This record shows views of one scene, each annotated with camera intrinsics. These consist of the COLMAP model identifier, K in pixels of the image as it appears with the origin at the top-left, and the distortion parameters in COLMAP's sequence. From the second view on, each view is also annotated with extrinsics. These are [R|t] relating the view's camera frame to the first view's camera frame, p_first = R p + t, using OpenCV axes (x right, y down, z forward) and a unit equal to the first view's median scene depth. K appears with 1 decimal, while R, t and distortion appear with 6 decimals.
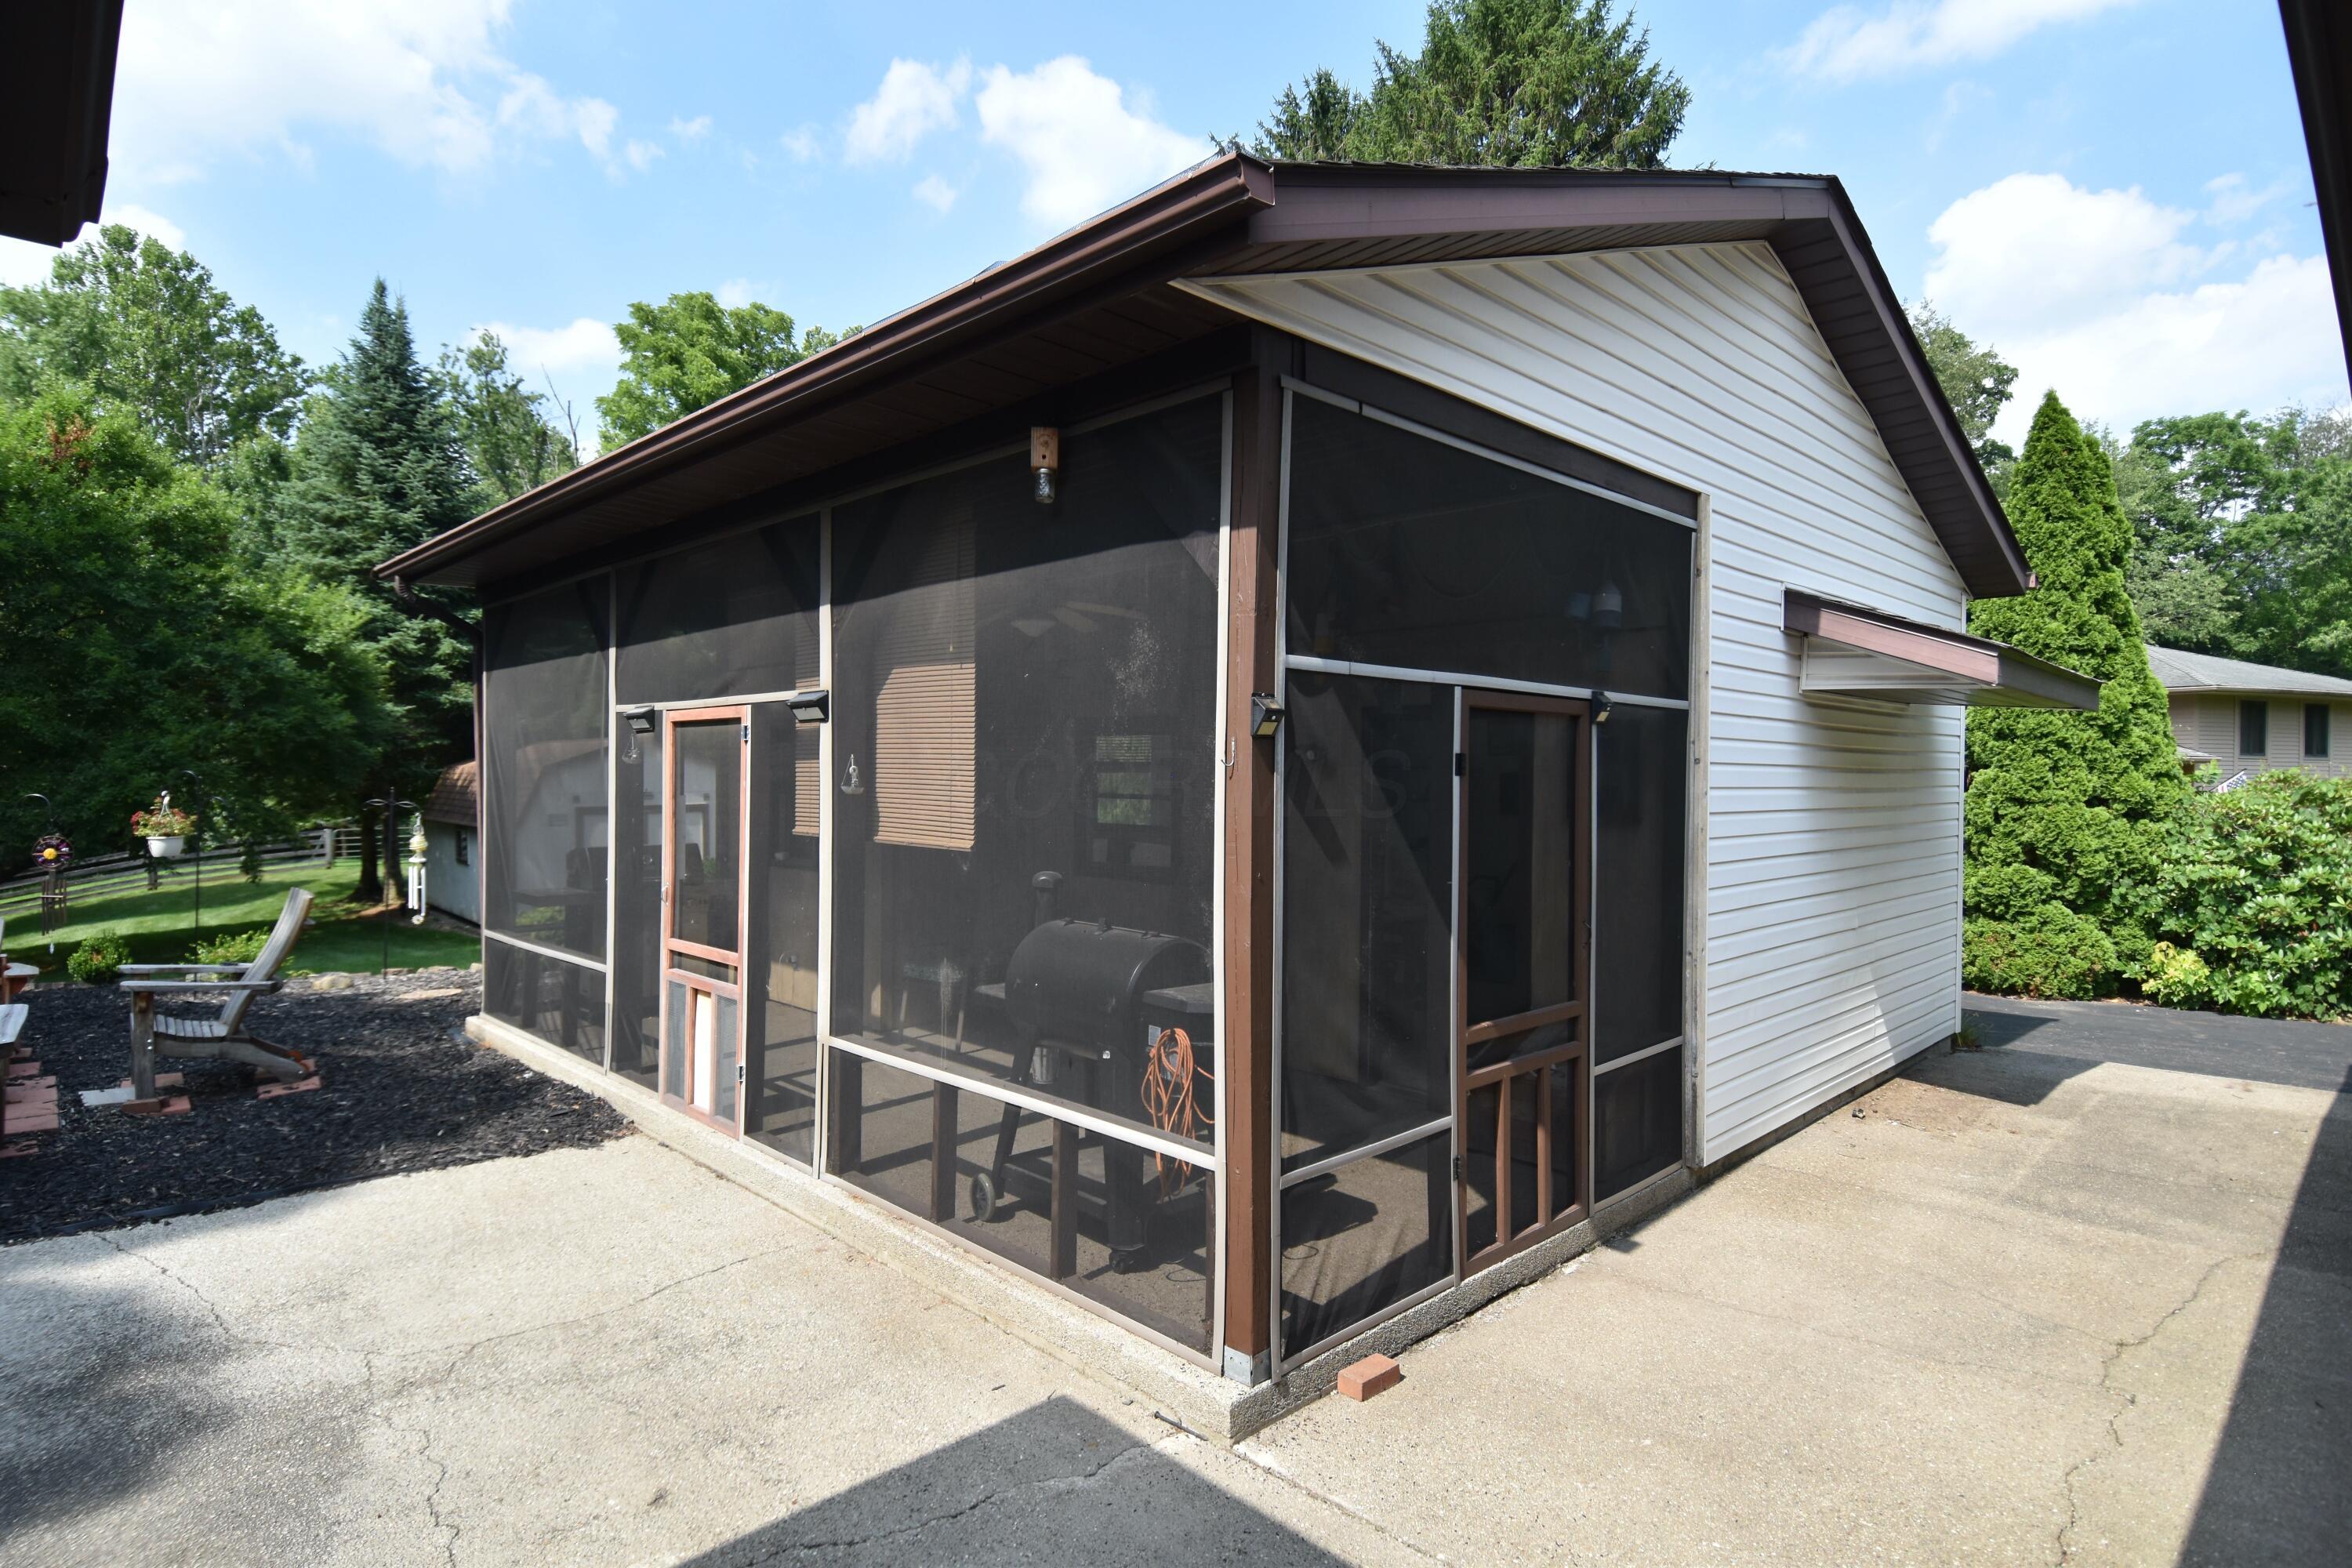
lens RADIAL K [[1208.3, 0, 1179.3], [0, 1208.3, 784.0], [0, 0, 1]] dist [0.056222, -0.063138]
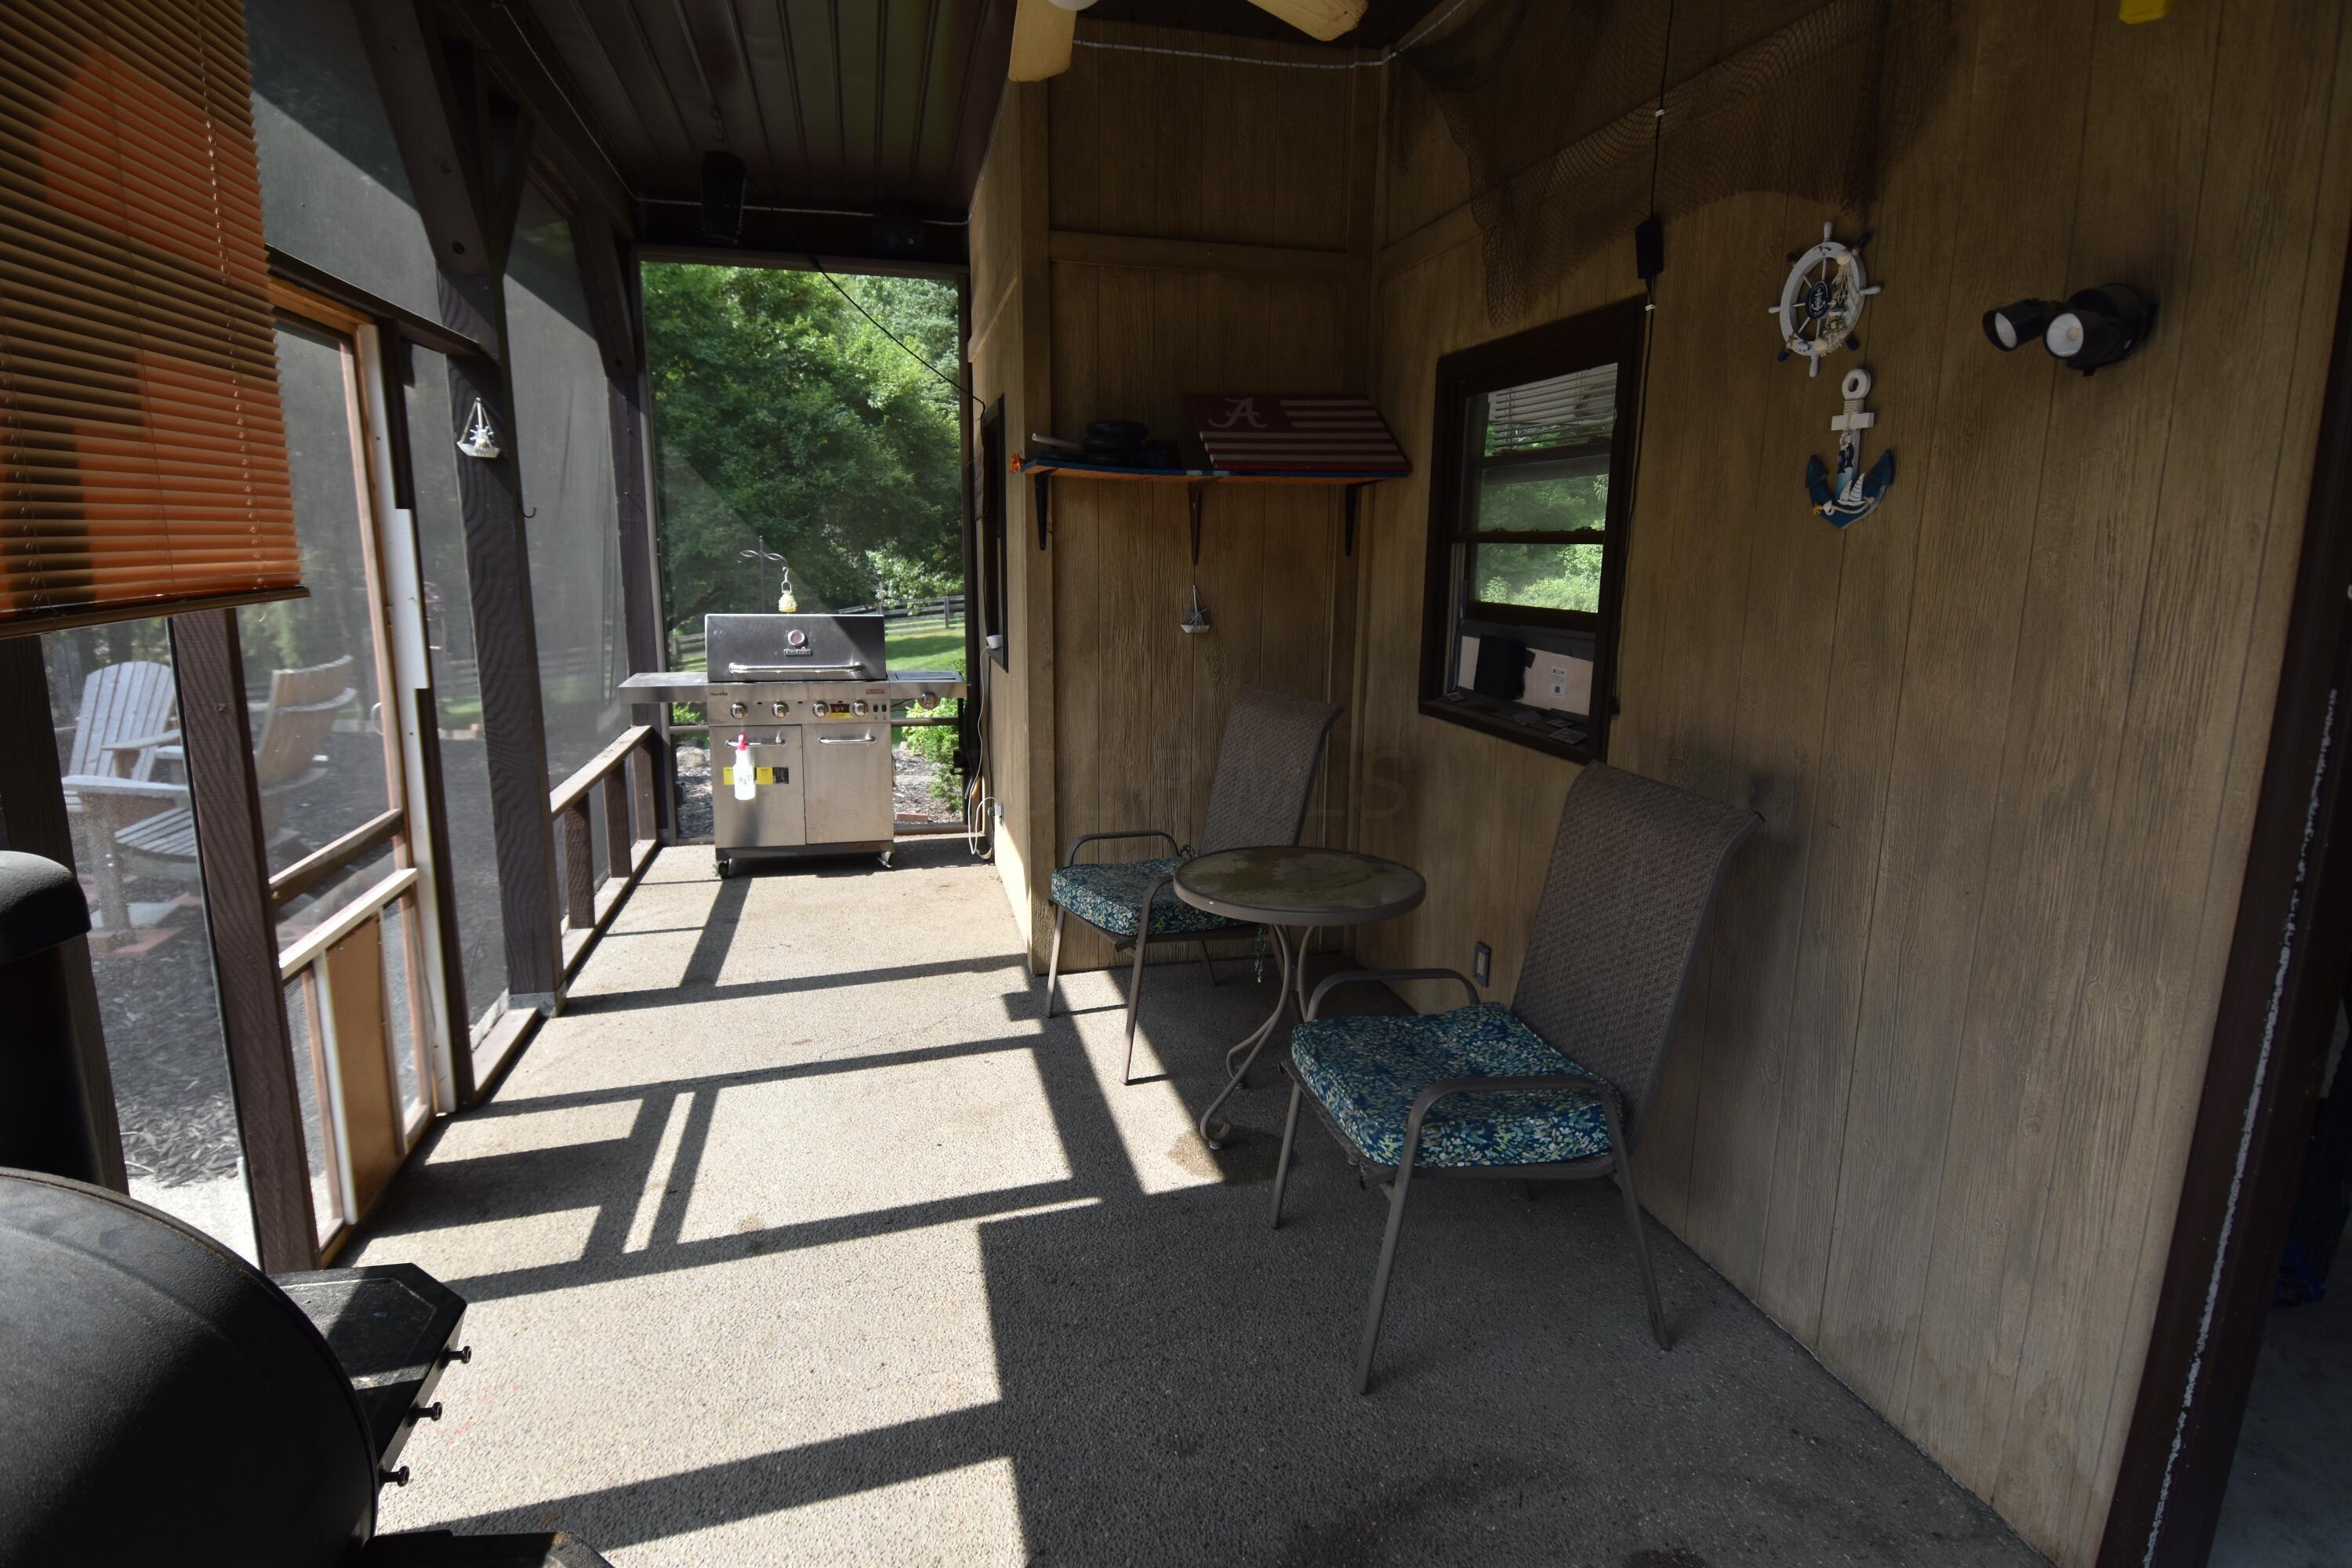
lens RADIAL K [[1208.3, 0, 1179.3], [0, 1208.3, 784.0], [0, 0, 1]] dist [0.056222, -0.063138]
pose [[0.857692, 0.102401, -0.503864, 0.035741], [-0.008457, 0.982644, 0.185308, 0.008622], [0.514095, -0.154676, 0.843671, 0.265473]]
